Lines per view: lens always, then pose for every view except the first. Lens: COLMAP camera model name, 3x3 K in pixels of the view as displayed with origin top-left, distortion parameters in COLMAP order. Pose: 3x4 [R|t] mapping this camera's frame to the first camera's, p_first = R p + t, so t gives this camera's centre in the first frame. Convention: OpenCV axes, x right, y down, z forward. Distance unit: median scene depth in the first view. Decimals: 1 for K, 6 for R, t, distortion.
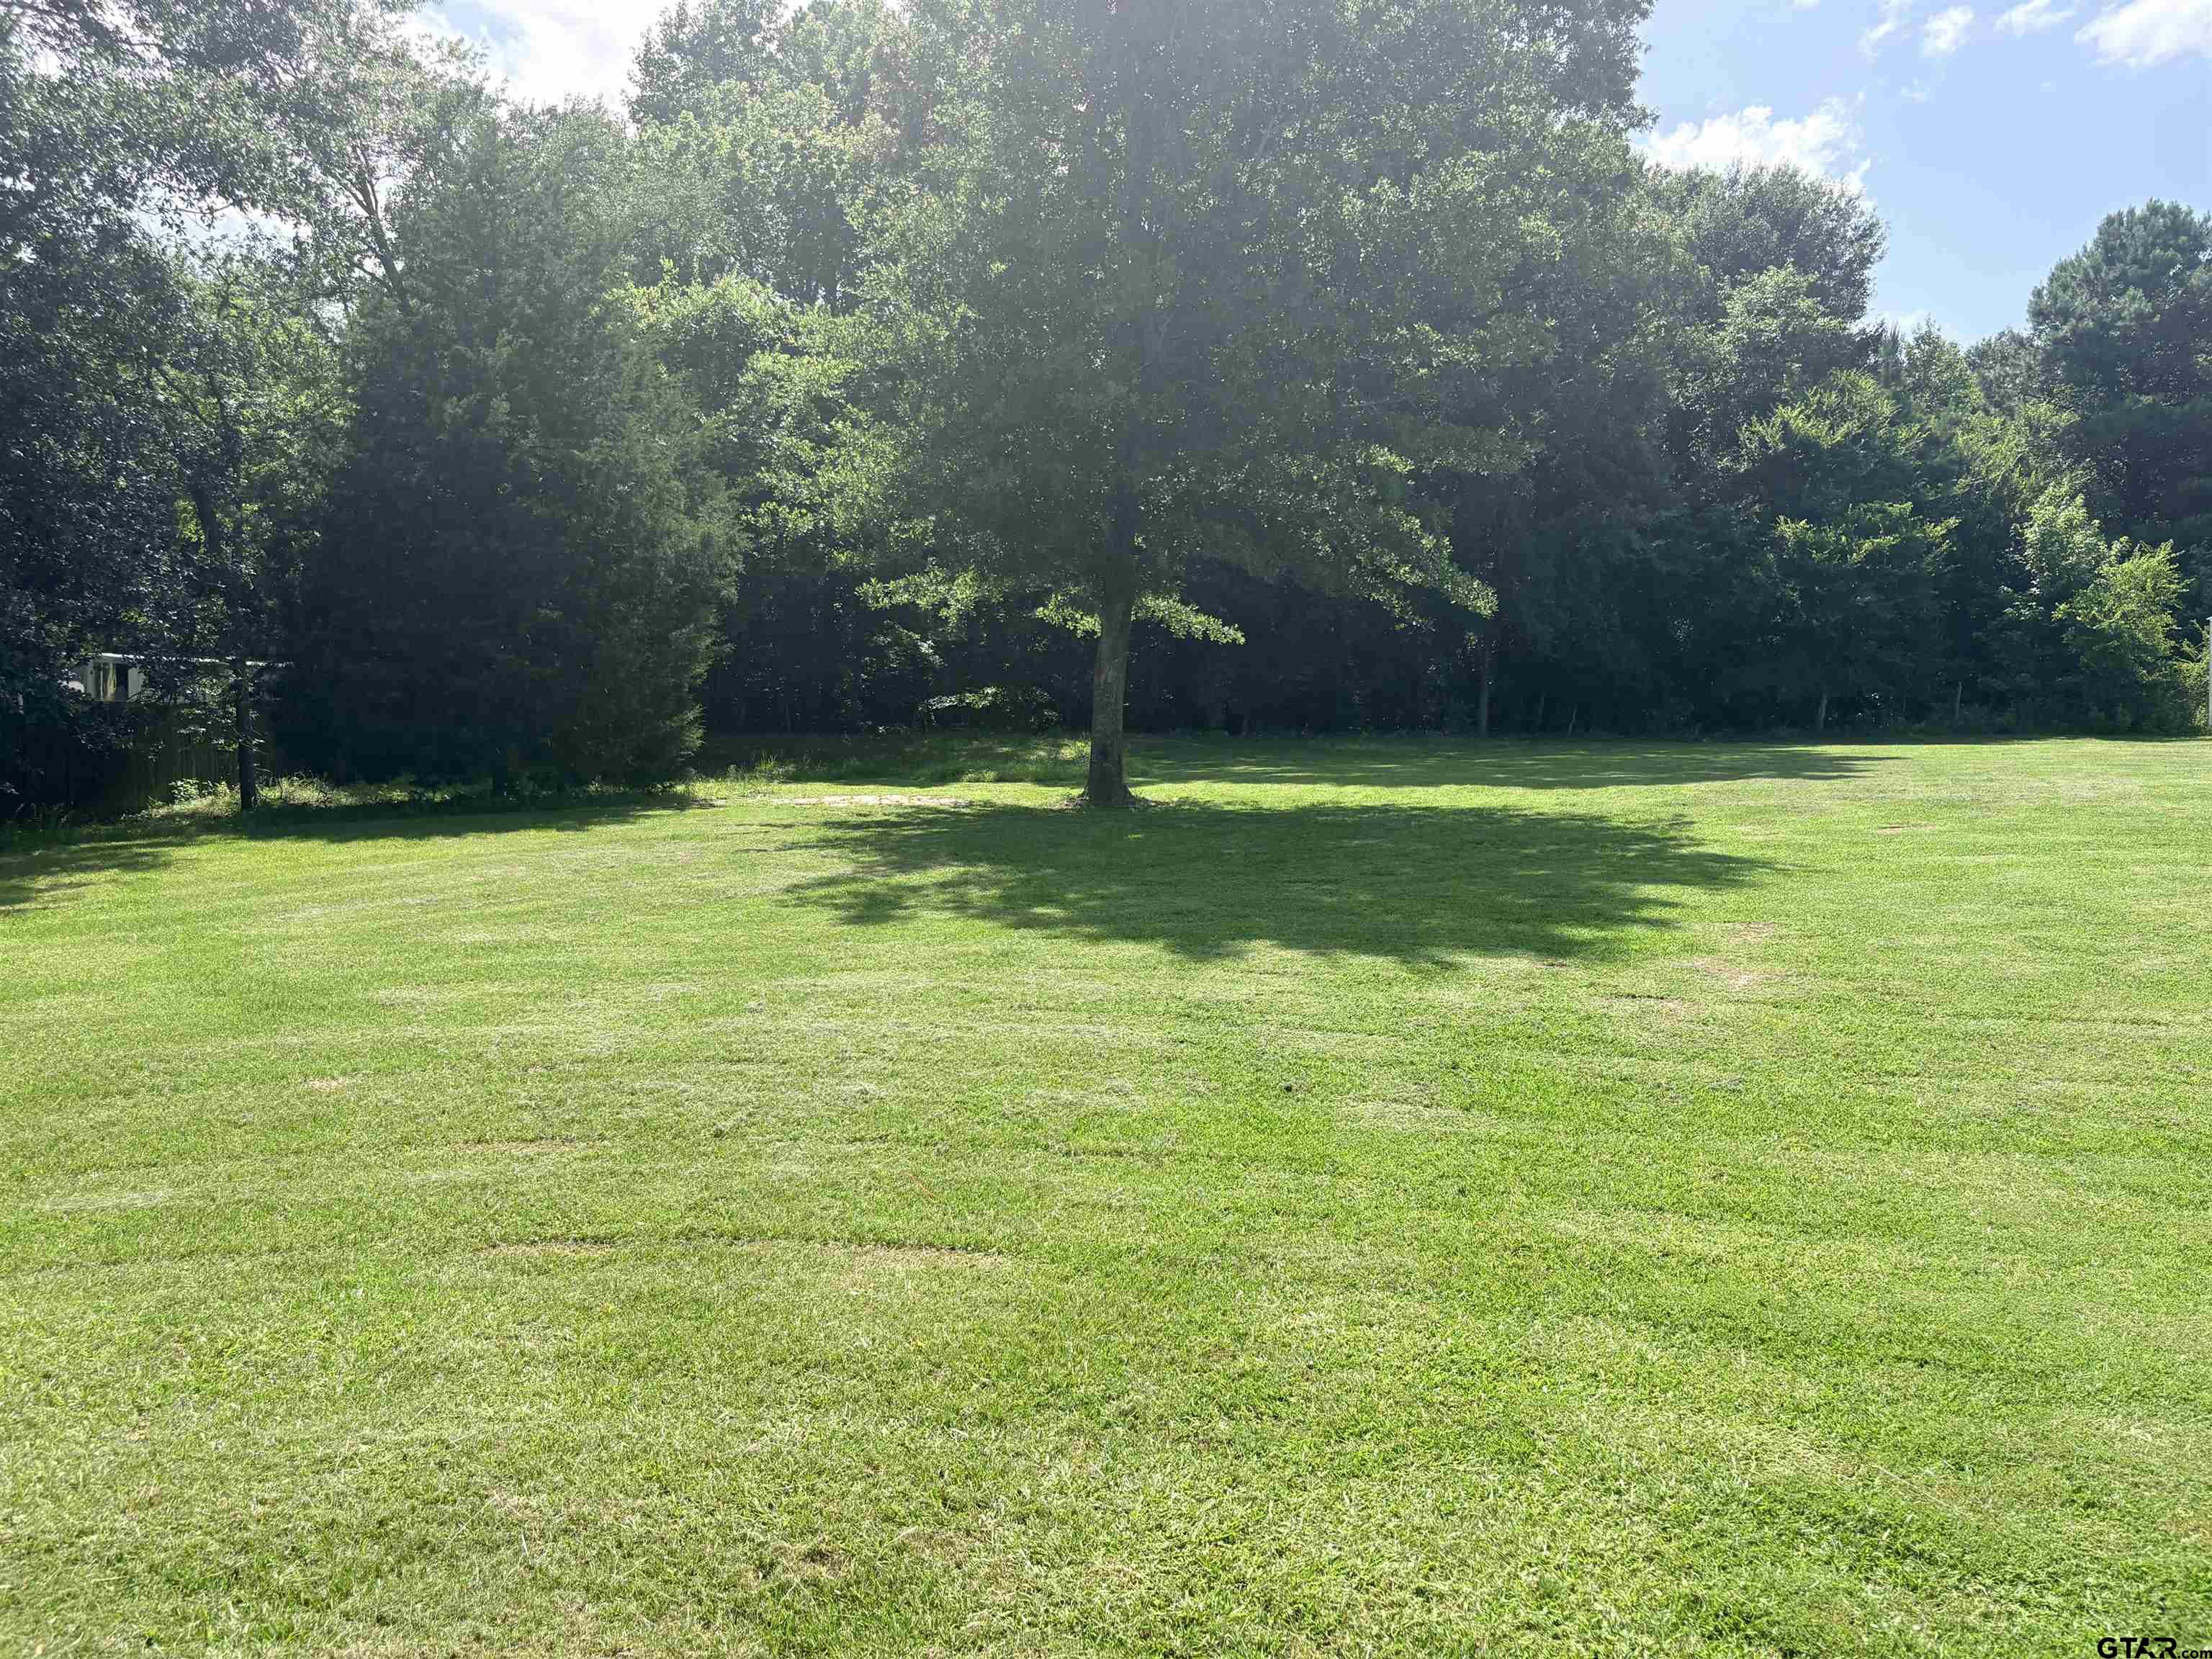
lens RADIAL K [[1628.7, 0, 1116.0], [0, 1628.7, 839.9], [0, 0, 1]] dist [0.142327, -0.321987]
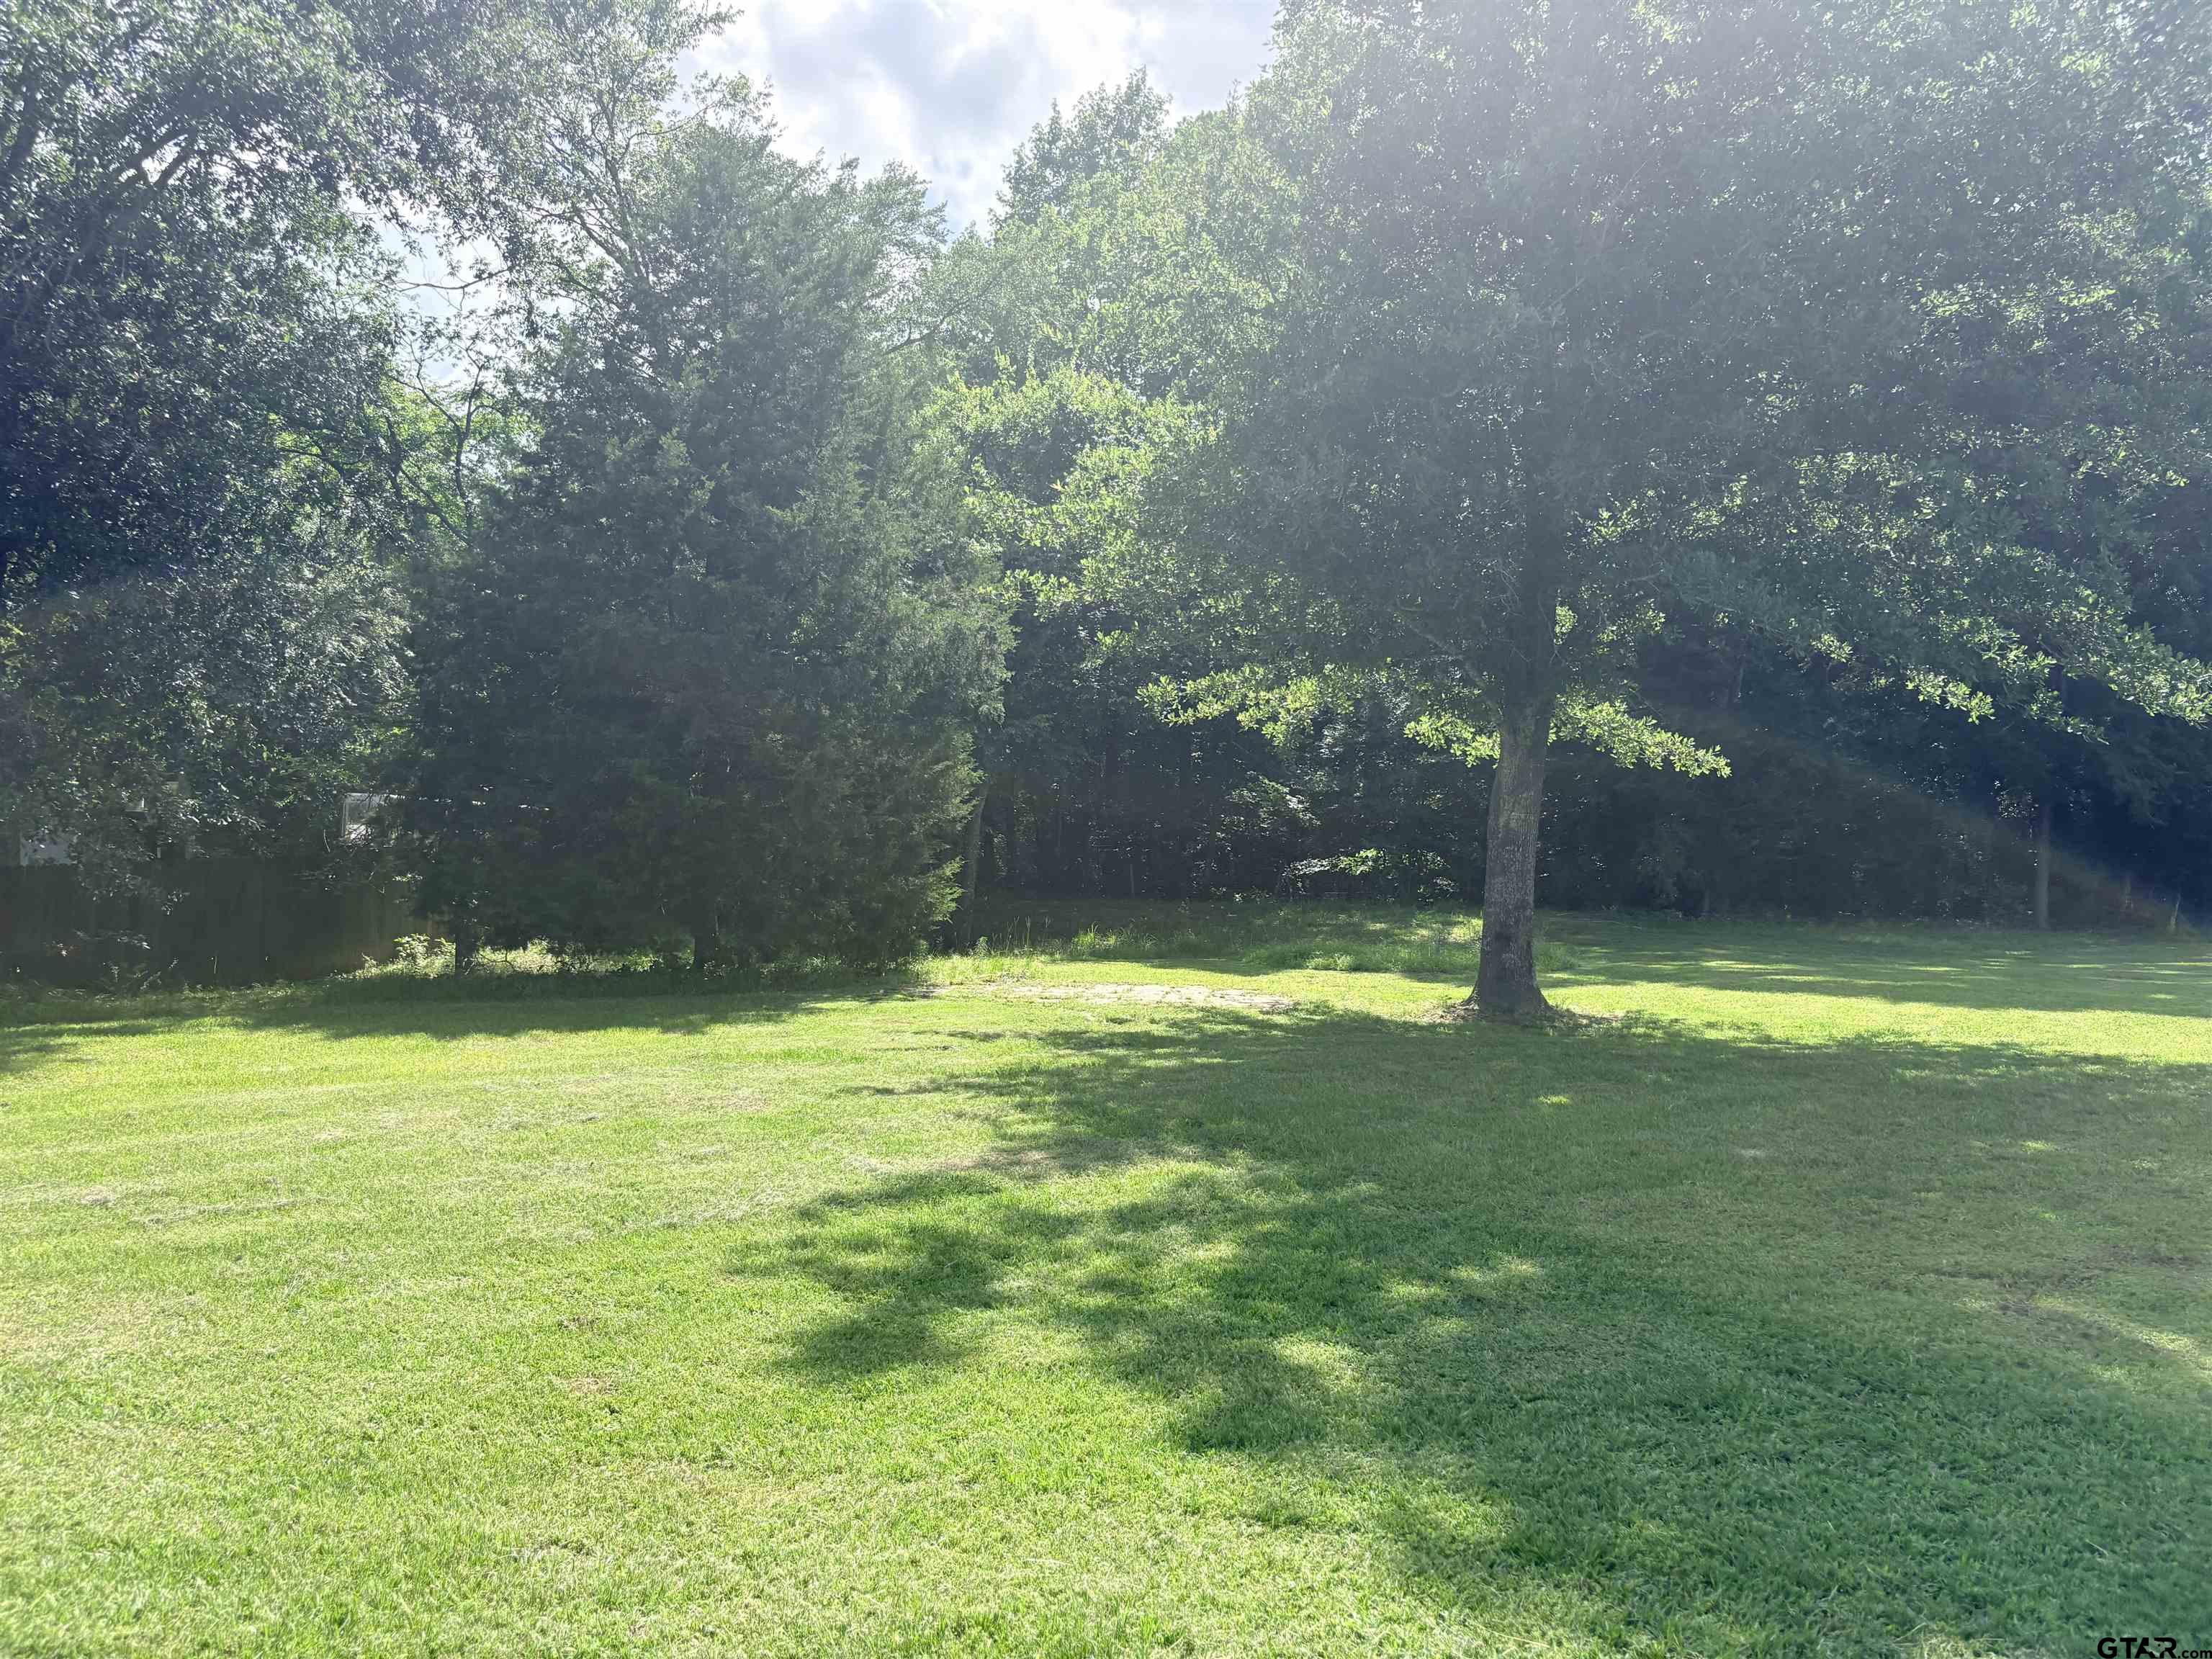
lens RADIAL K [[1629.6, 0, 1101.3], [0, 1629.6, 797.7], [0, 0, 1]] dist [0.116373, -0.325201]
pose [[0.967007, 0.009749, -0.254564, 0.003108], [-0.042960, 0.991197, -0.125230, -0.018432], [0.251102, 0.132035, 0.958913, 0.302509]]
